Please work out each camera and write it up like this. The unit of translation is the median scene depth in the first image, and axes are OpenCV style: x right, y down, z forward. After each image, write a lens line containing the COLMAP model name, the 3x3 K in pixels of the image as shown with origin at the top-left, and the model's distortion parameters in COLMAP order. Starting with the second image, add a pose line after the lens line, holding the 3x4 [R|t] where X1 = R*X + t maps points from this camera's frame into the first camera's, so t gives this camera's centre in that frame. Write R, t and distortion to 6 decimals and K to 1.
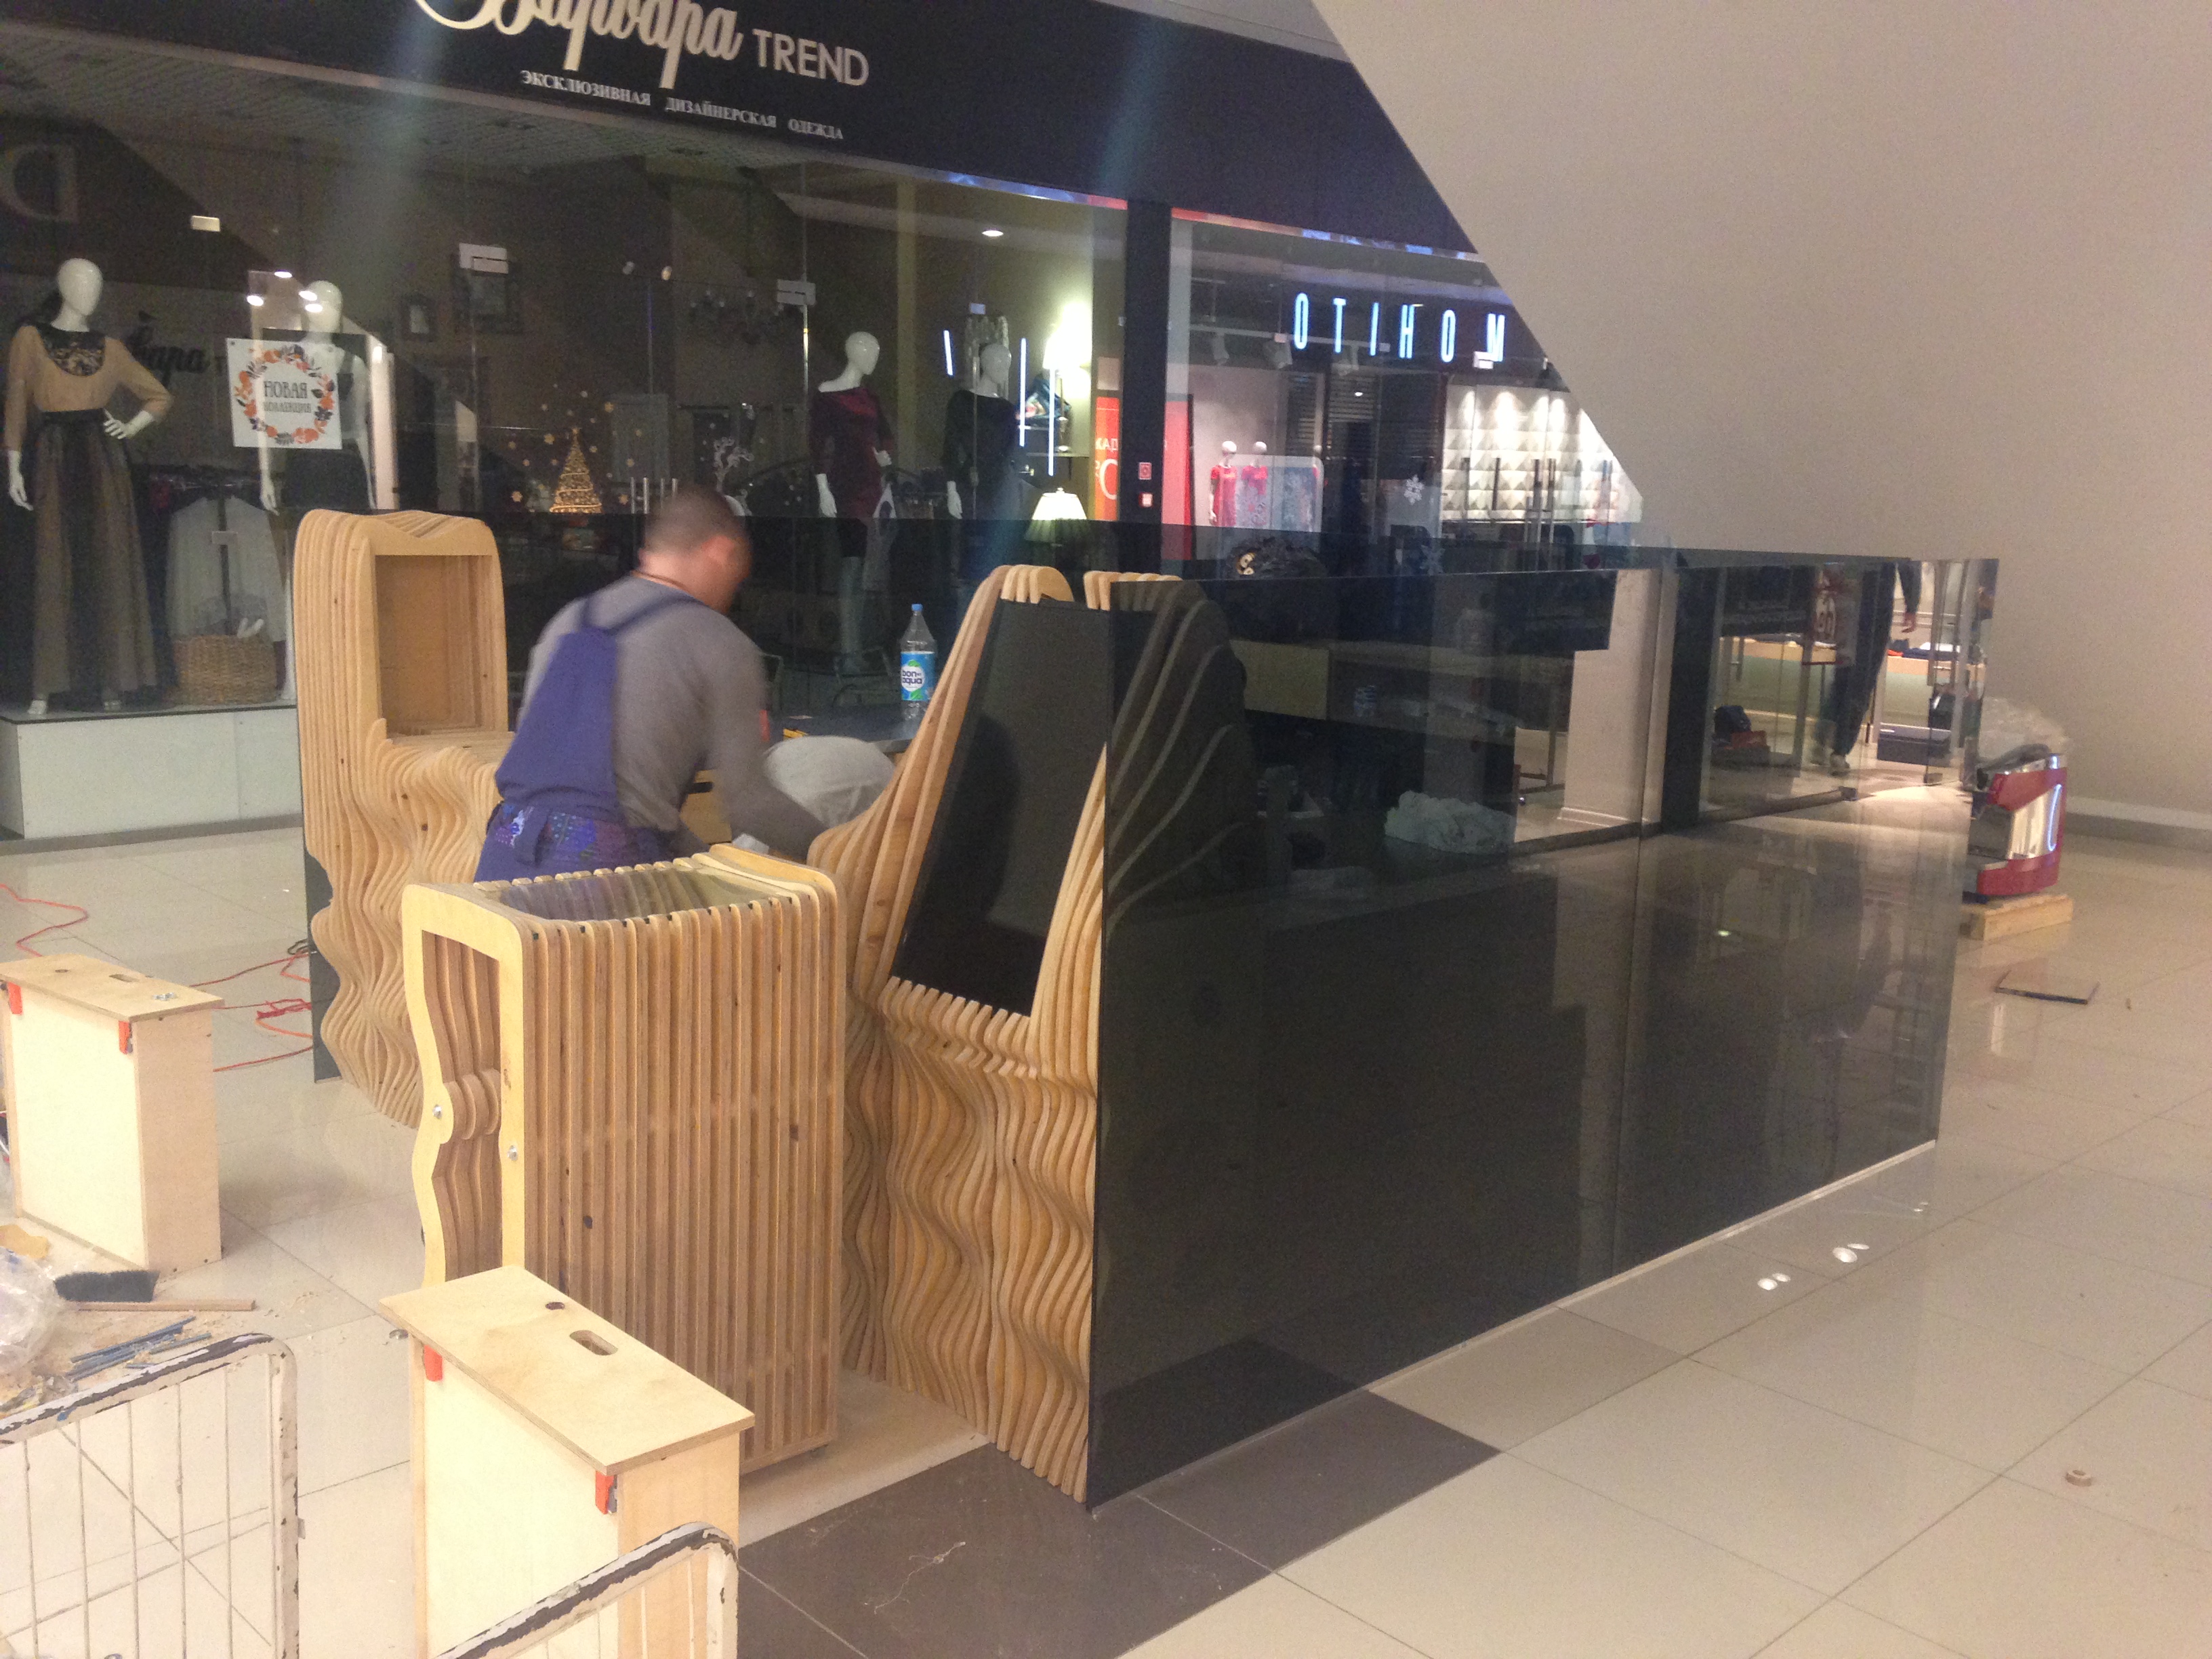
lens RADIAL K [[2014.4, 0, 1117.8], [0, 2014.4, 825.3], [0, 0, 1]] dist [0.183956, -0.262510]
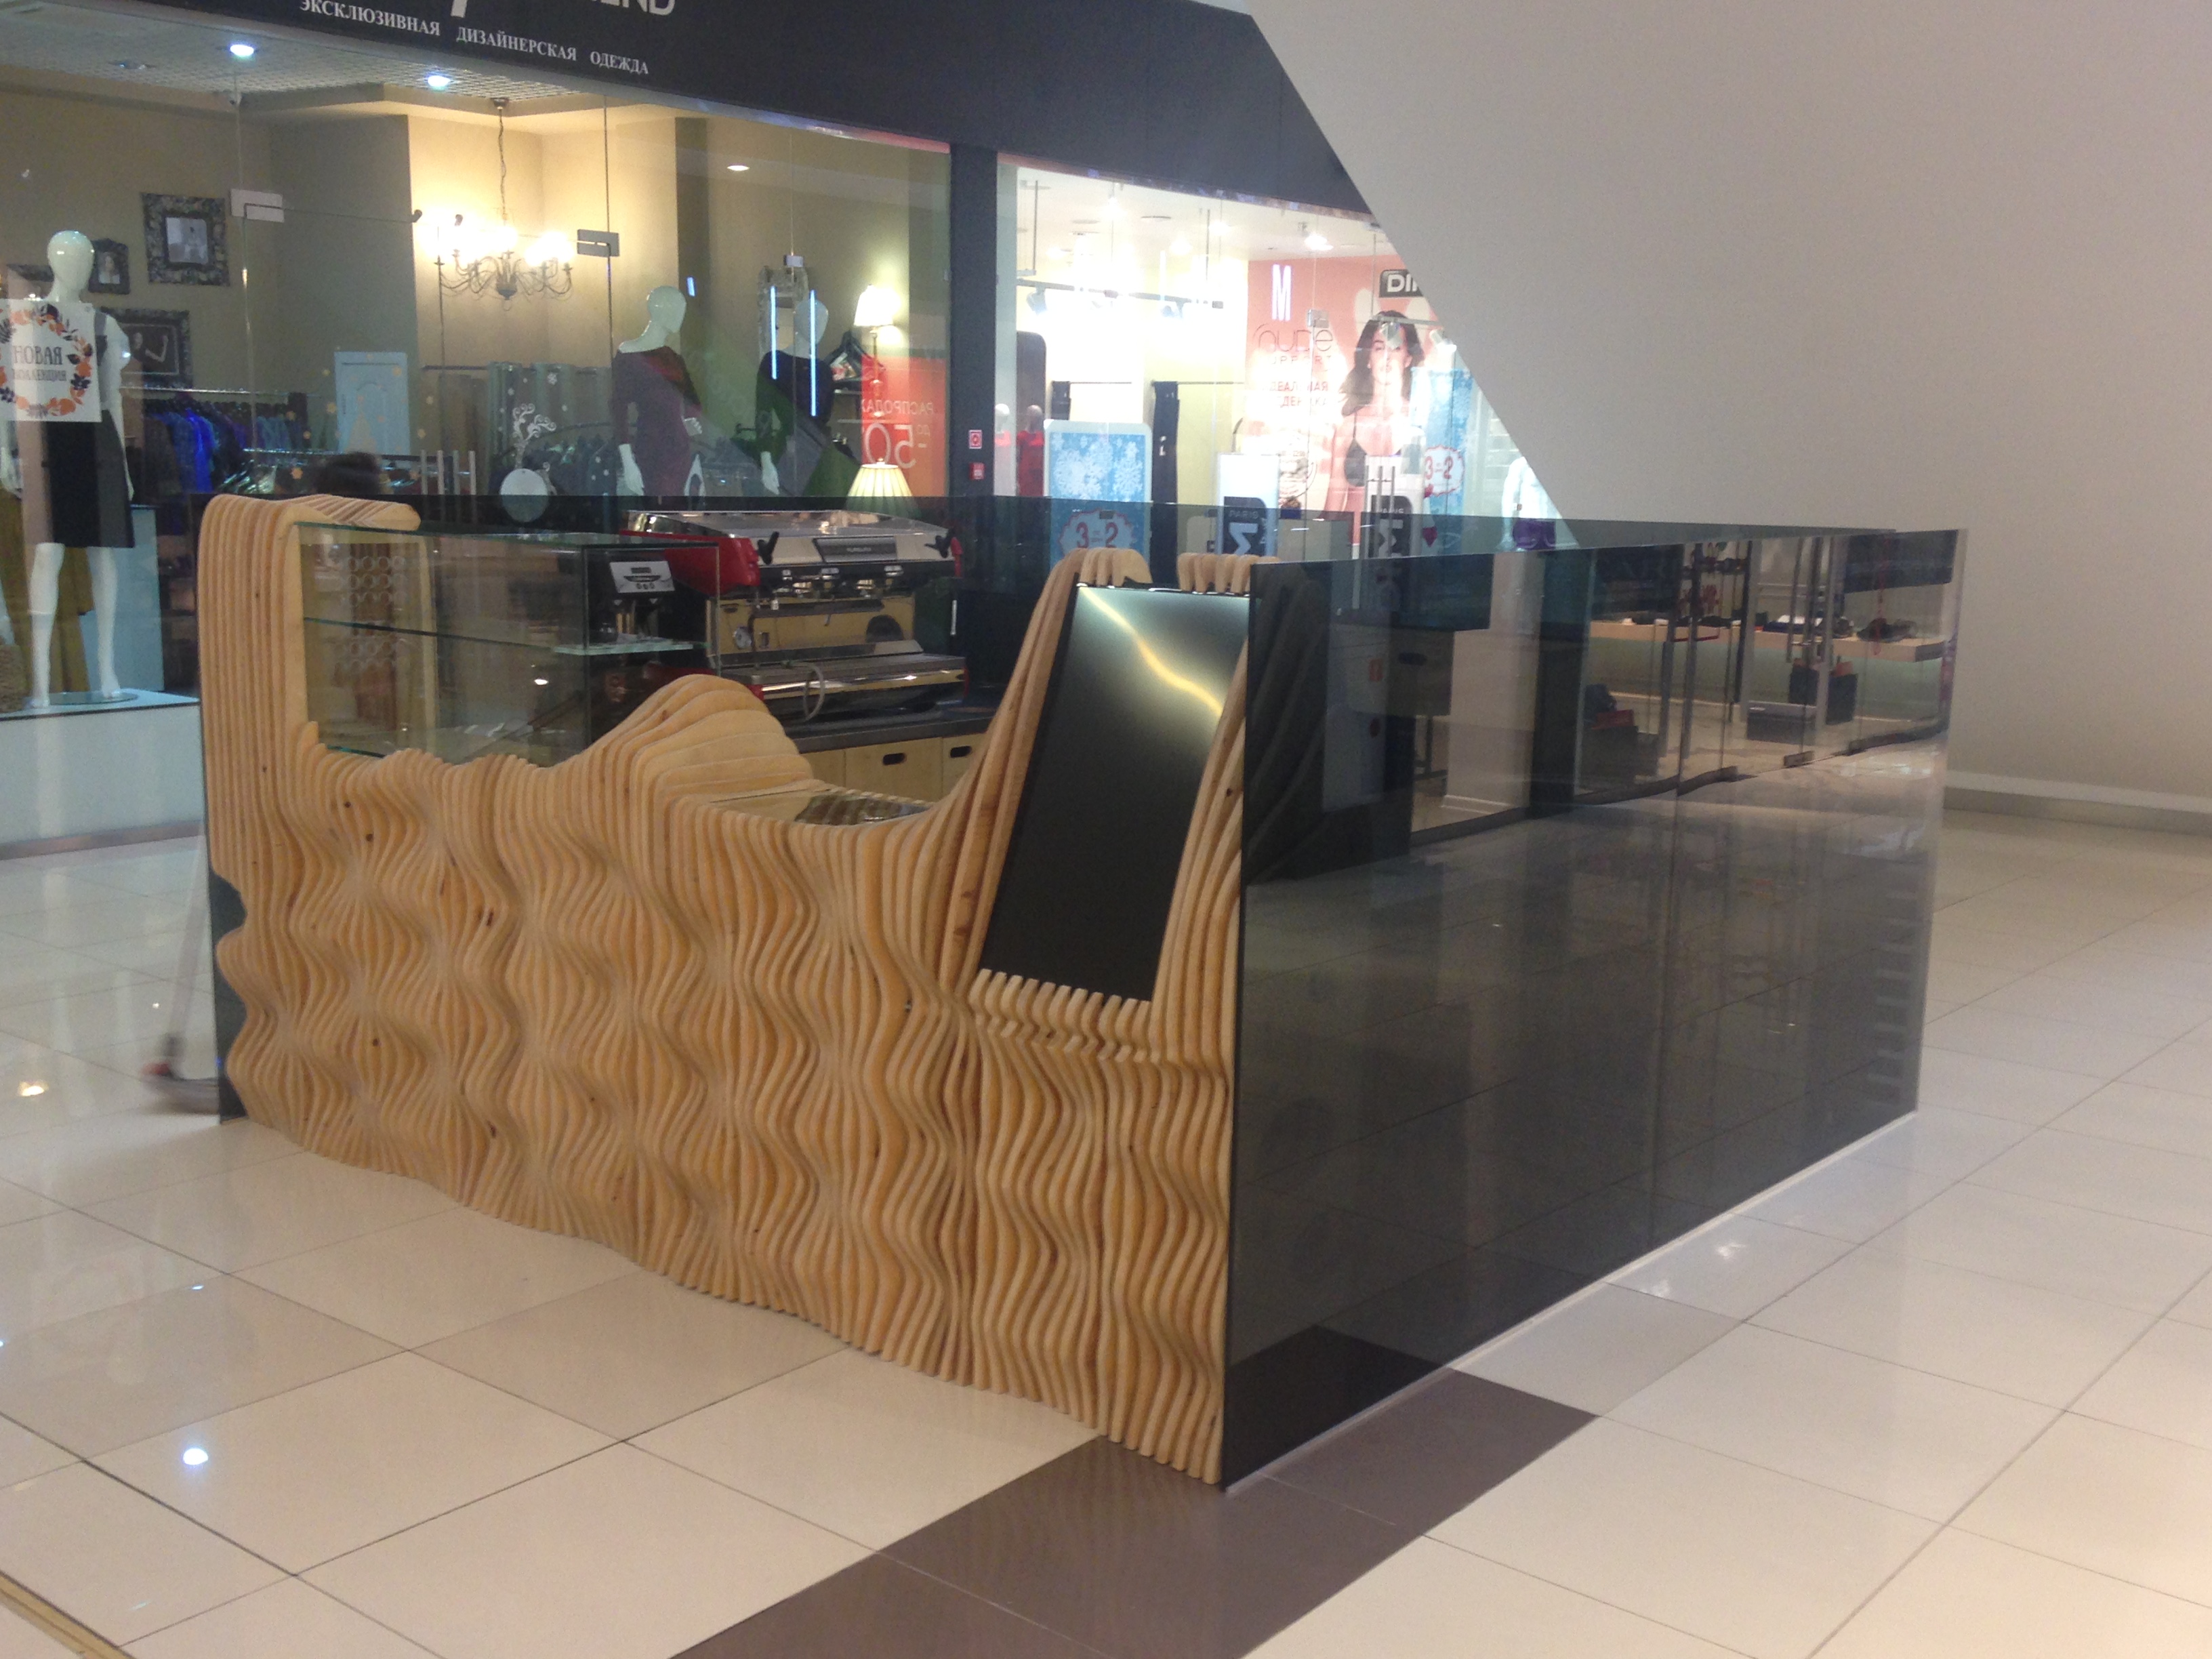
lens RADIAL K [[2291.2, 0, 1106.0], [0, 2291.2, 829.5], [0, 0, 1]] dist [0.191755, -0.294294]
pose [[0.992175, -0.027169, 0.121864, -0.118107], [0.027451, 0.999623, -0.000636, 0.005921], [-0.121801, 0.003977, 0.992547, -0.072908]]
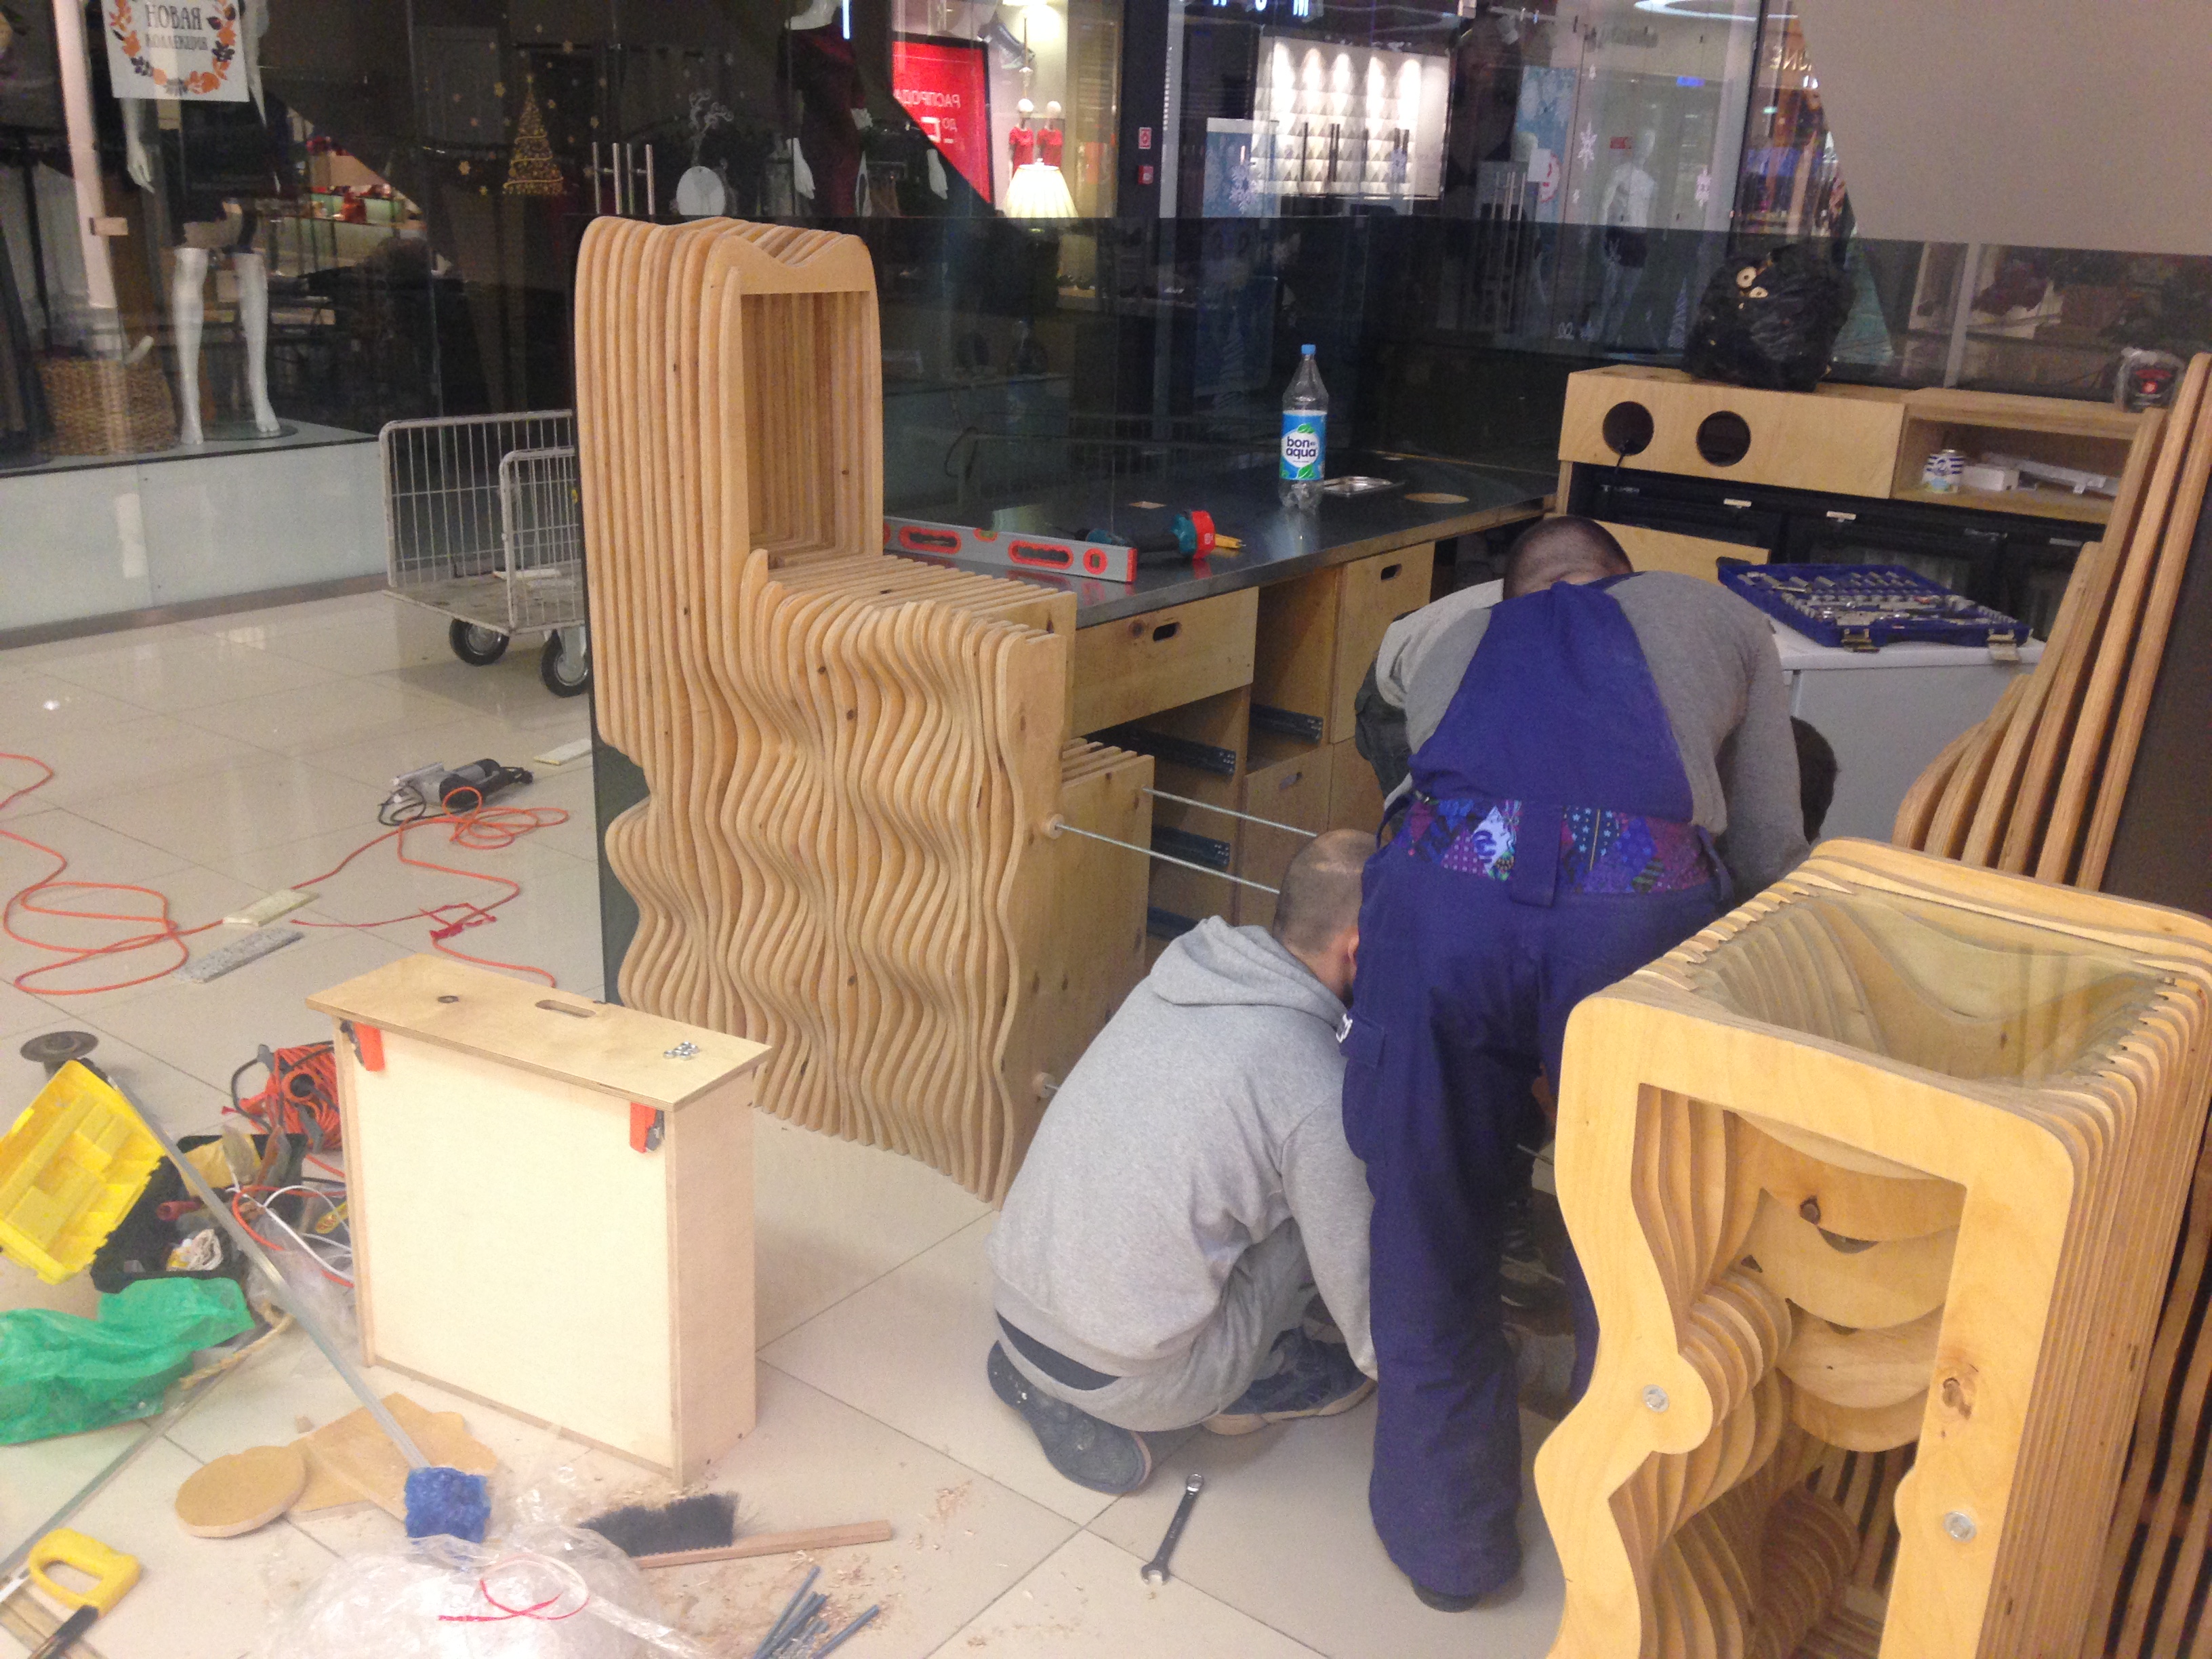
lens RADIAL K [[1977.6, 0, 1111.4], [0, 1977.6, 824.0], [0, 0, 1]] dist [0.160507, -0.248075]
pose [[0.983011, -0.046359, 0.177594, -0.322222], [0.017212, 0.986597, 0.162268, -0.059386], [-0.182736, -0.156455, 0.970633, 0.296075]]
